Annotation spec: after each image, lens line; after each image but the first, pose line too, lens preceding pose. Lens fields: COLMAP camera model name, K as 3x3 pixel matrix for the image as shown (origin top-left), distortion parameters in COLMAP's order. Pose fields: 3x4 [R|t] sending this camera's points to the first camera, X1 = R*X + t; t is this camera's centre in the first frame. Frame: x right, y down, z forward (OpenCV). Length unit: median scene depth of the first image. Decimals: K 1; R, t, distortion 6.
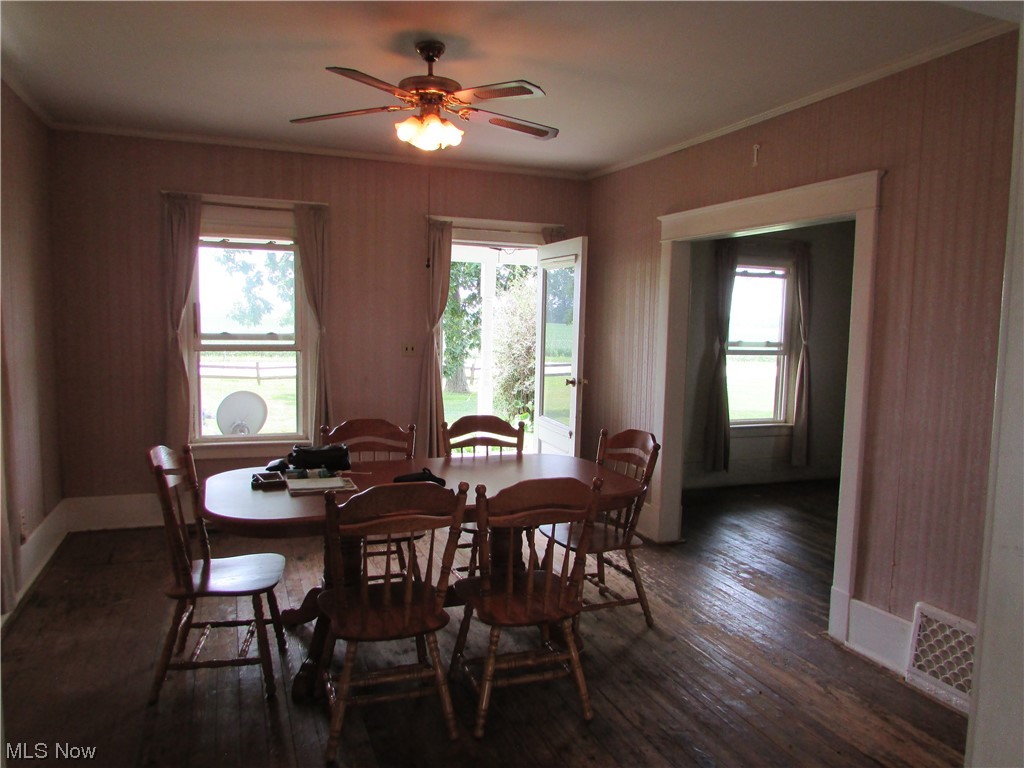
lens RADIAL K [[728.6, 0, 510.6], [0, 728.6, 385.0], [0, 0, 1]] dist [0.003148, 0.001717]
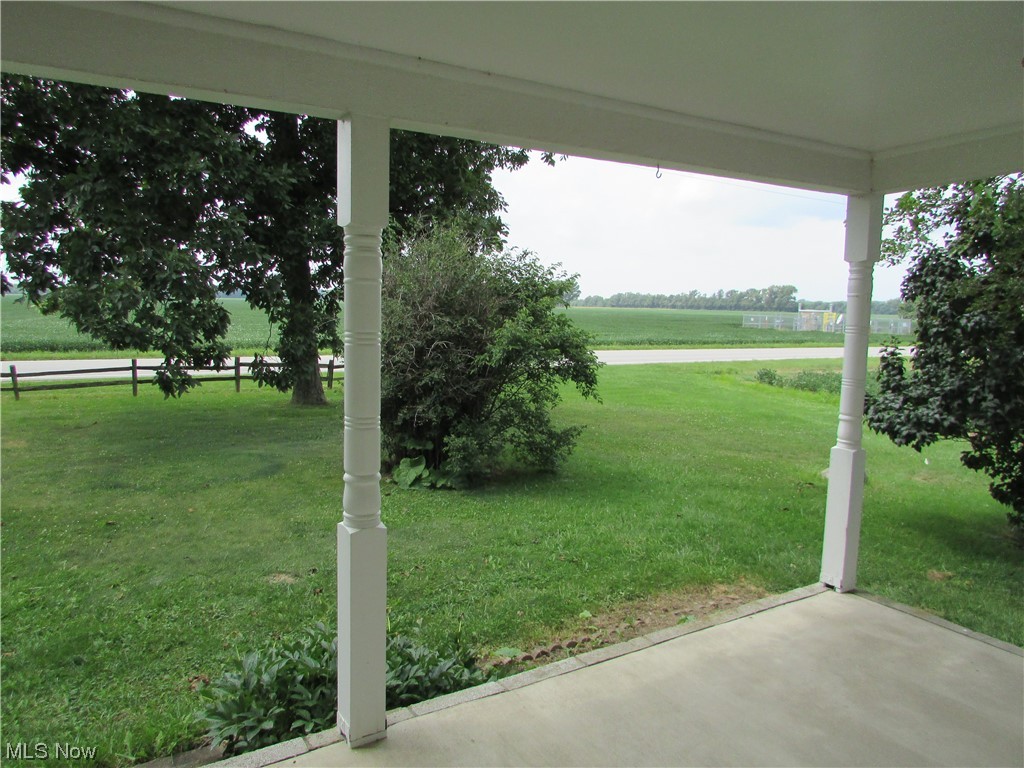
lens RADIAL K [[728.6, 0, 513.4], [0, 728.6, 384.7], [0, 0, 1]] dist [0.003148, 0.001717]
pose [[0.981687, -0.028095, 0.188416, -0.011597], [0.023552, 0.999376, 0.026310, -0.029311], [-0.189037, -0.021390, 0.981737, 0.305109]]
